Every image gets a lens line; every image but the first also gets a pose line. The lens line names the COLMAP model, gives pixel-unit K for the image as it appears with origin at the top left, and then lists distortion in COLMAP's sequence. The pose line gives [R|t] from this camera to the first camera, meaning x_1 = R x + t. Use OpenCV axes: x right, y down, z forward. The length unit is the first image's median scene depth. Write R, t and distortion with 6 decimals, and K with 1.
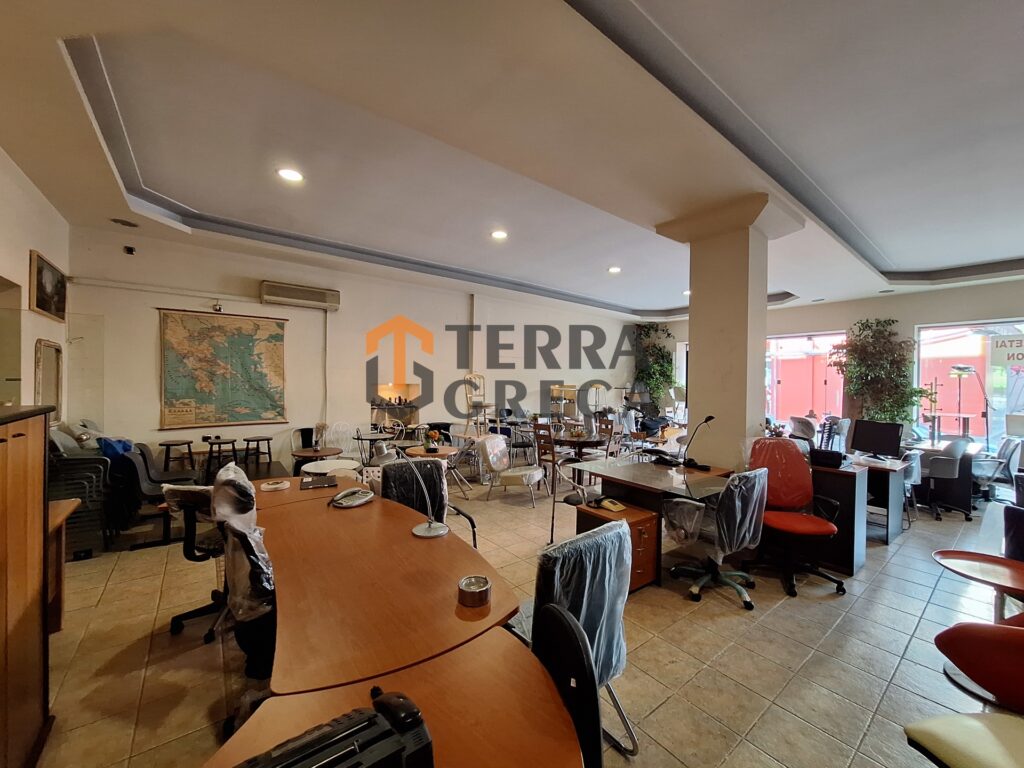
lens RADIAL K [[398.2, 0, 512.0], [0, 398.2, 384.0], [0, 0, 1]] dist [0.000411, -0.000008]
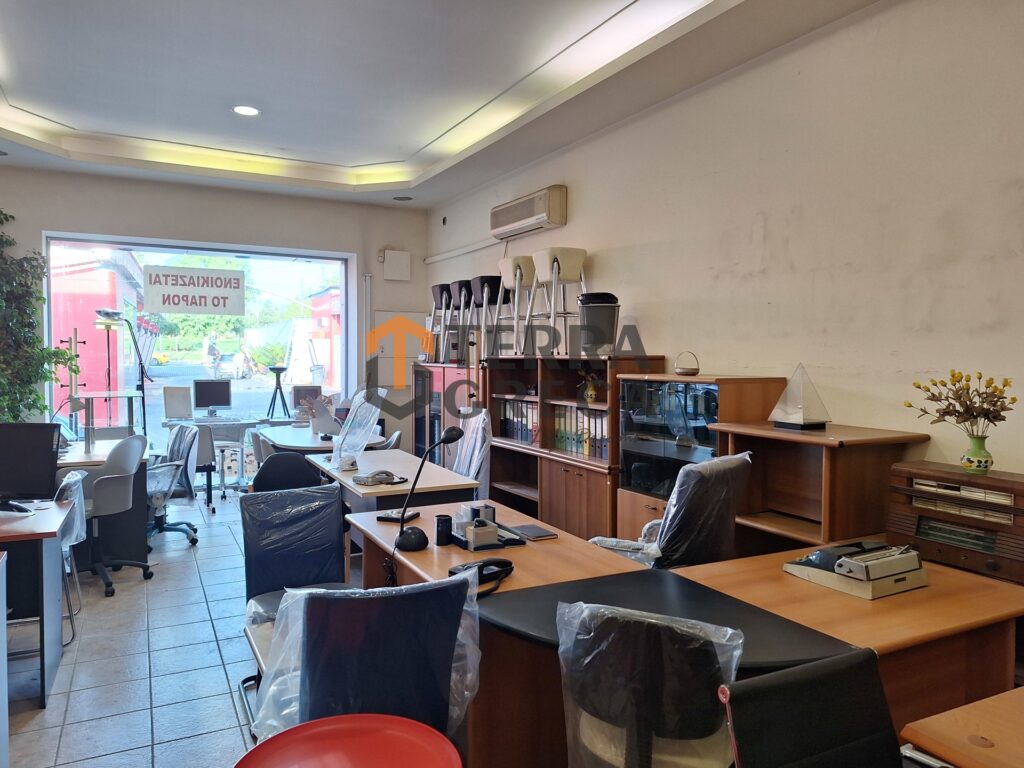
lens RADIAL K [[715.3, 0, 512.0], [0, 715.3, 384.0], [0, 0, 1]] dist [-0.000669, -0.001965]
pose [[0.171764, -0.051180, 0.983808, 0.175008], [-0.000742, 0.998643, 0.052081, 0.009110], [-0.985138, -0.009675, 0.171493, 0.226633]]
